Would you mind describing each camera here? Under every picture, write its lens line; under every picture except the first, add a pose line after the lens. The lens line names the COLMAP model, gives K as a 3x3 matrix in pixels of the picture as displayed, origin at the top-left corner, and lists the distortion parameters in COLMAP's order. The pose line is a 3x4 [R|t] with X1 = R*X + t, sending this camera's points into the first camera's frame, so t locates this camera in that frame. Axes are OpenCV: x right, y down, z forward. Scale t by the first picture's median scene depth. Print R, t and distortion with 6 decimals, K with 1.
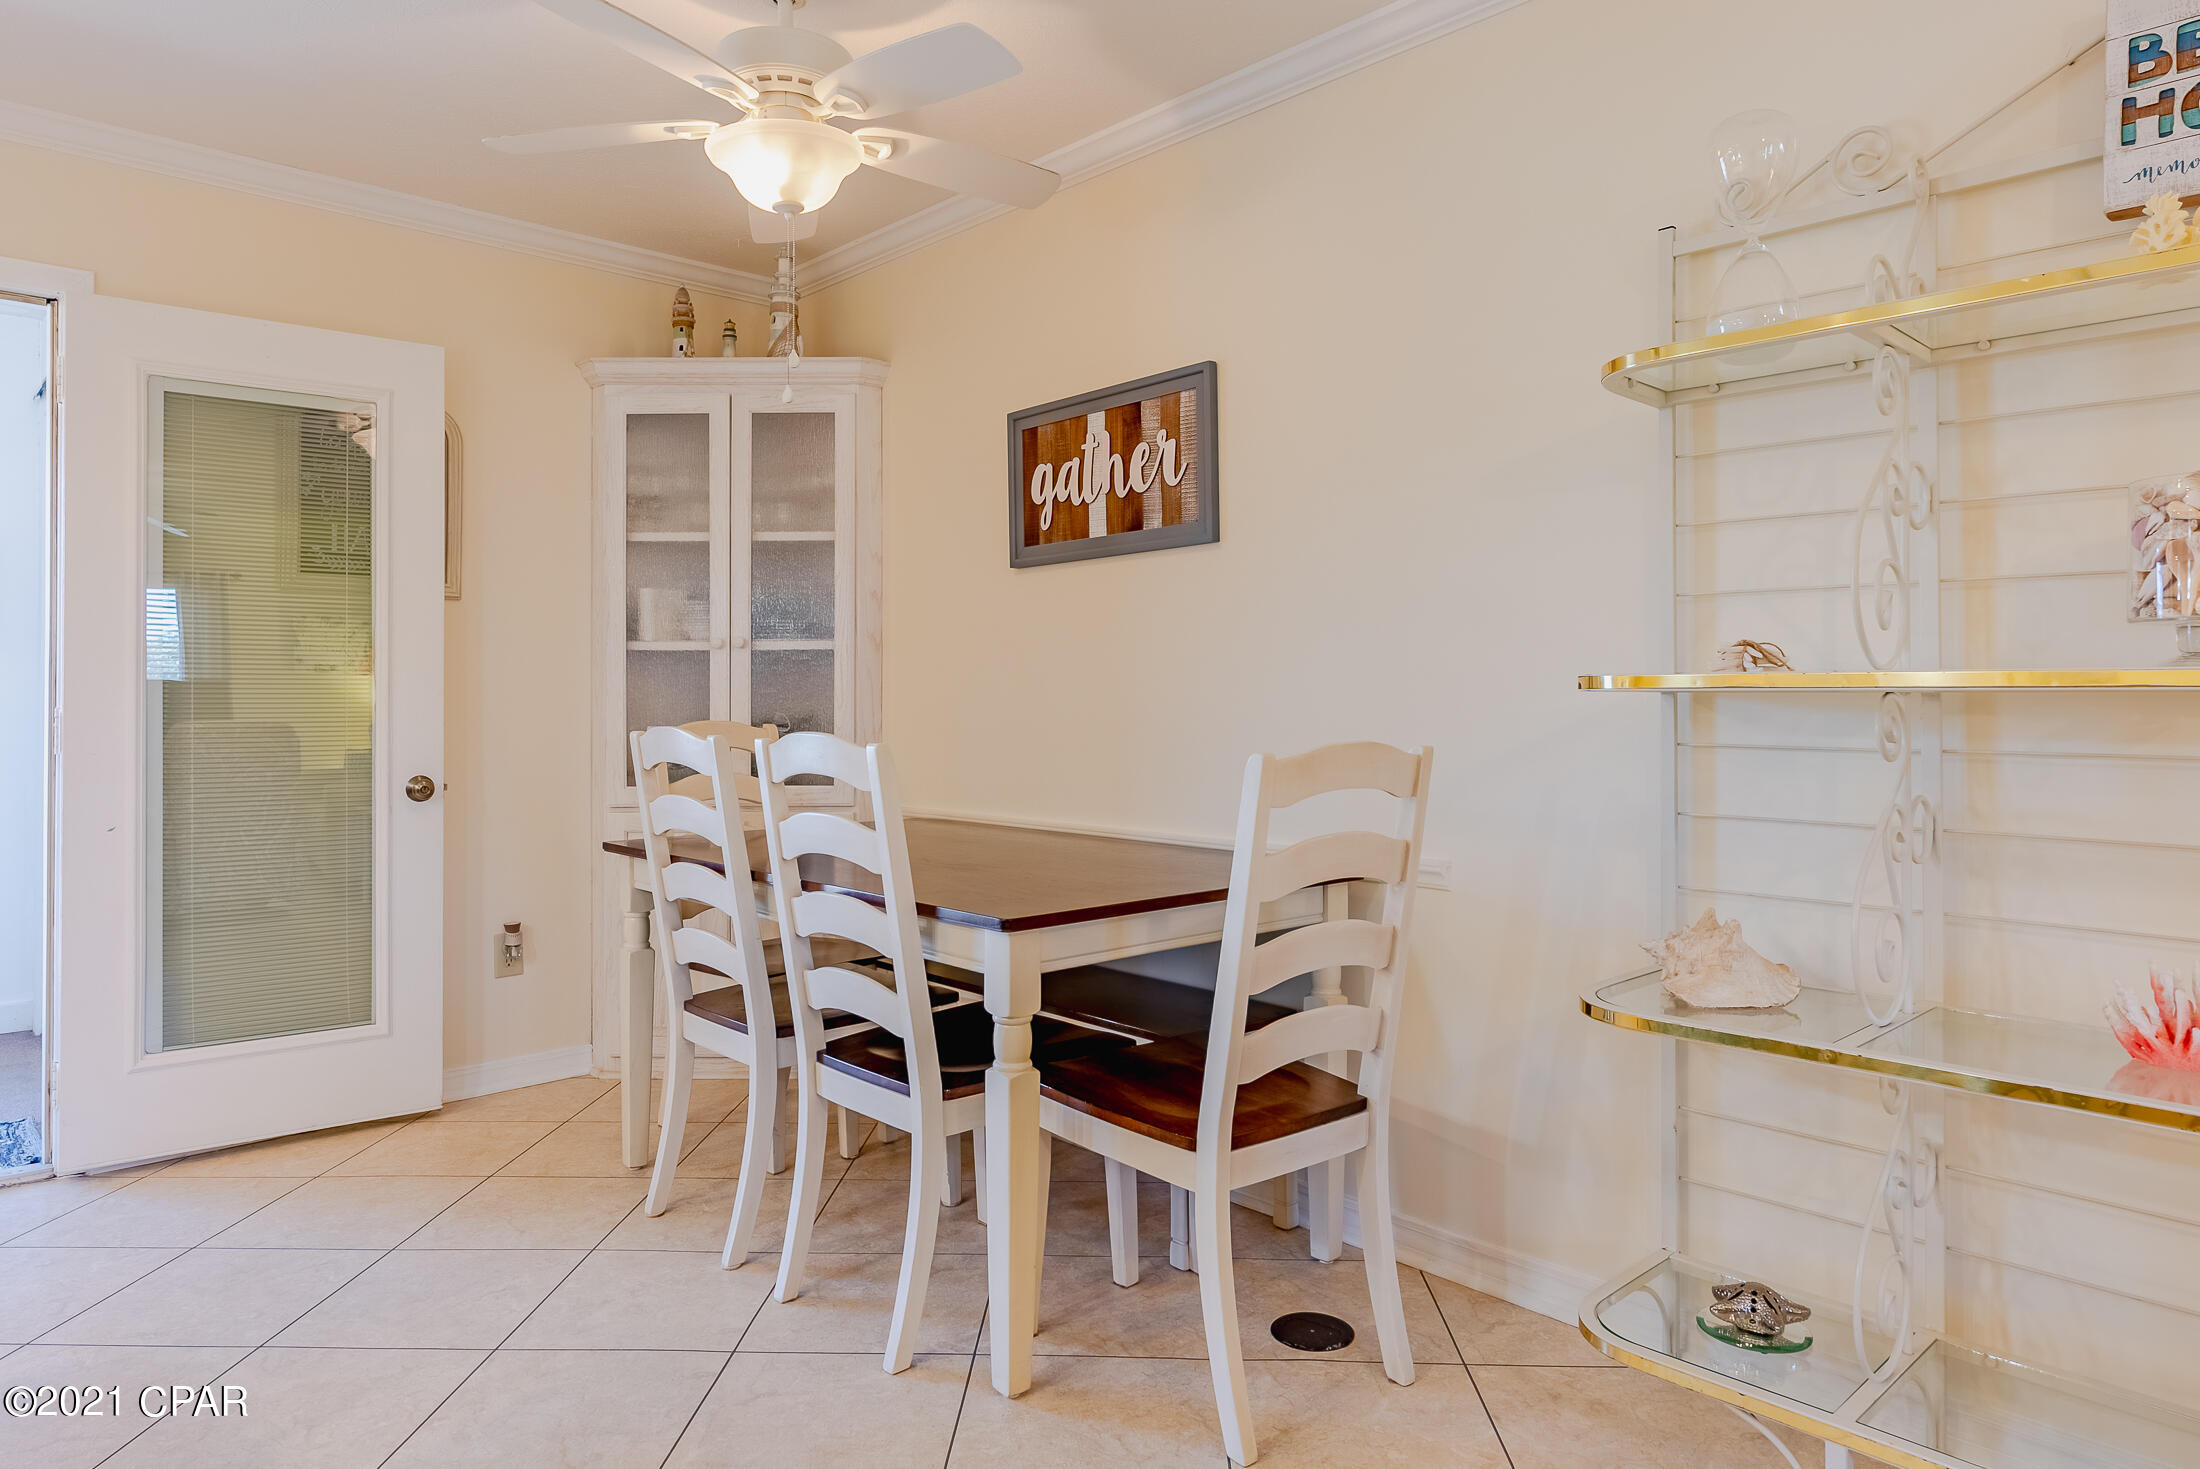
lens RADIAL K [[1419.1, 0, 1090.6], [0, 1419.1, 685.8], [0, 0, 1]] dist [0.015242, 0.001763]
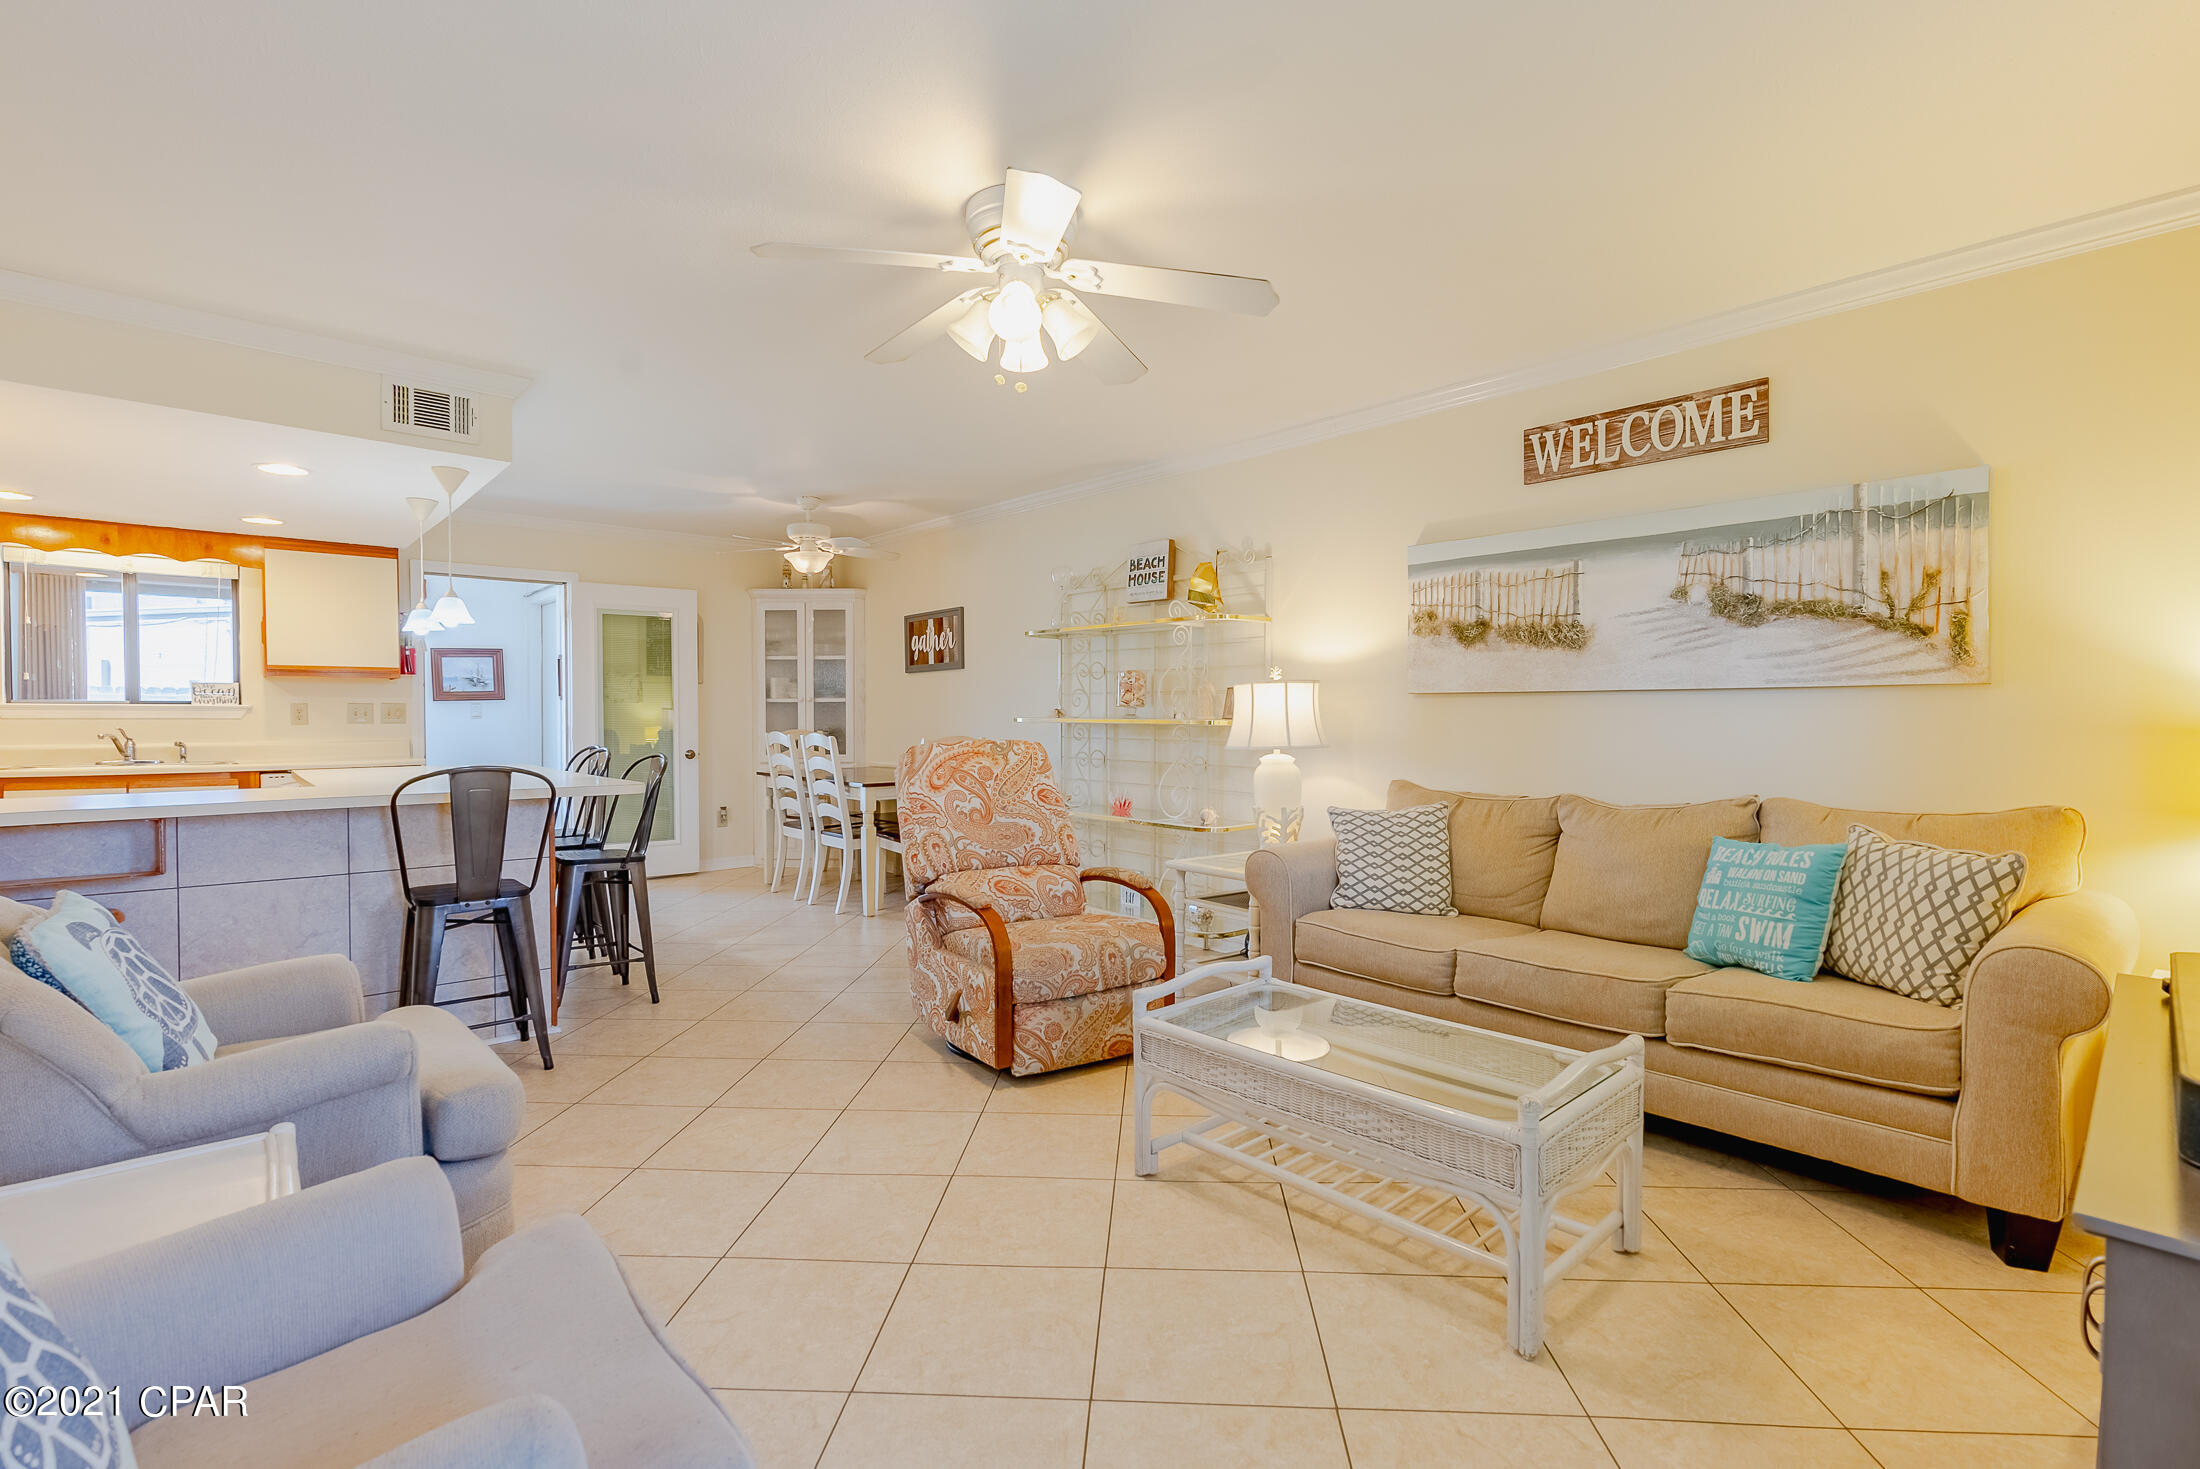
lens RADIAL K [[1039.3, 0, 1082.9], [0, 1039.3, 731.7], [0, 0, 1]] dist [-0.010009, 0.004461]
pose [[0.999397, 0.001702, -0.034693, 0.372801], [-0.000802, 0.999663, 0.025928, -0.025220], [0.034726, -0.025885, 0.999062, -1.024912]]
